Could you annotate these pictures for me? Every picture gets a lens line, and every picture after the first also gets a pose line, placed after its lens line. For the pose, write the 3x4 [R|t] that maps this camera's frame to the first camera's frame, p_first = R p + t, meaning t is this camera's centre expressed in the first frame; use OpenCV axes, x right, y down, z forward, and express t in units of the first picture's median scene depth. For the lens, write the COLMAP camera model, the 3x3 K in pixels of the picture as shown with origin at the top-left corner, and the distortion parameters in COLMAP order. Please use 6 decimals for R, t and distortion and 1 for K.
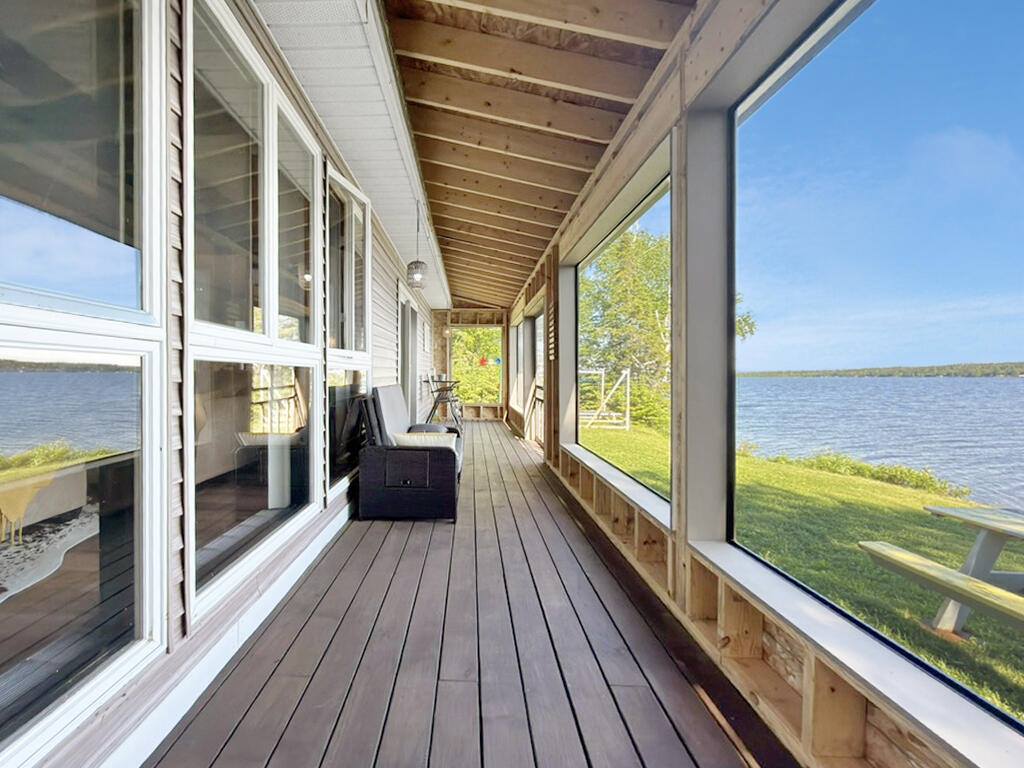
lens RADIAL K [[417.6, 0, 491.3], [0, 417.6, 379.4], [0, 0, 1]] dist [0.000691, 0.000069]
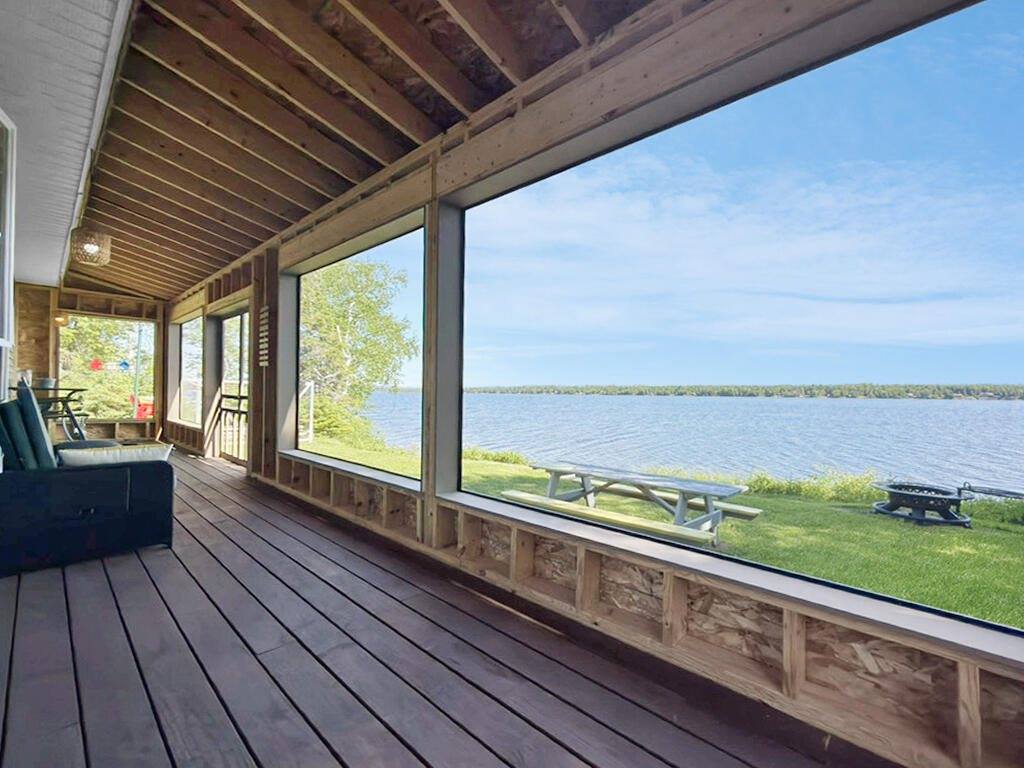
lens RADIAL K [[407.9, 0, 512.5], [0, 407.9, 385.8], [0, 0, 1]] dist [-0.001466, -0.000143]
pose [[0.690683, 0.023890, 0.722763, -0.153021], [-0.009688, 0.999670, -0.023785, 0.016794], [-0.723093, 0.009426, 0.690686, -0.068696]]
